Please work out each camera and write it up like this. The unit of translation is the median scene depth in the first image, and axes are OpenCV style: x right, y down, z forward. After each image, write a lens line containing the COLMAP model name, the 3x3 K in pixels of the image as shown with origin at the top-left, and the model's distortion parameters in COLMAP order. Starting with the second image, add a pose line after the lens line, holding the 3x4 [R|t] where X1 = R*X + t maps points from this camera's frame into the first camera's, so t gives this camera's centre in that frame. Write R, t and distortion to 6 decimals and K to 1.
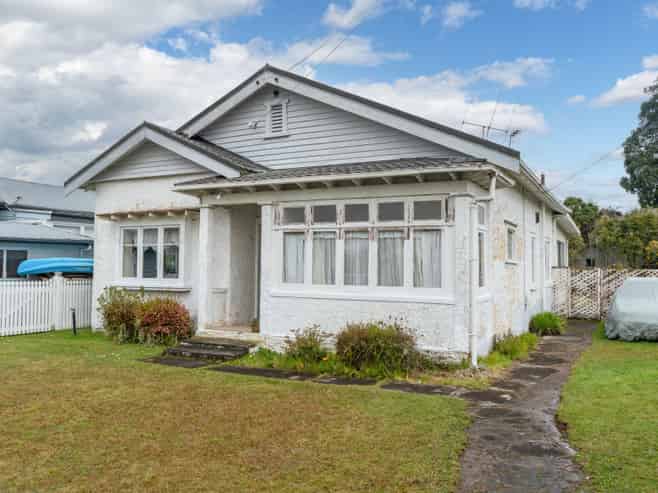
lens RADIAL K [[562.4, 0, 326.7], [0, 562.4, 249.5], [0, 0, 1]] dist [-0.002416, 0.003850]
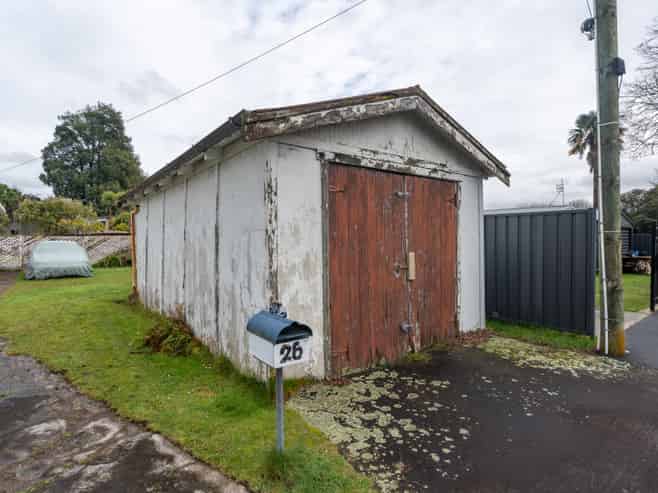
lens RADIAL K [[361.5, 0, 326.9], [0, 361.5, 245.4], [0, 0, 1]] dist [-0.006153, -0.000899]
pose [[0.406190, -0.018613, 0.913599, -0.072365], [-0.029906, 0.998986, 0.033648, 0.004731], [-0.913299, -0.040990, 0.405222, -0.162063]]
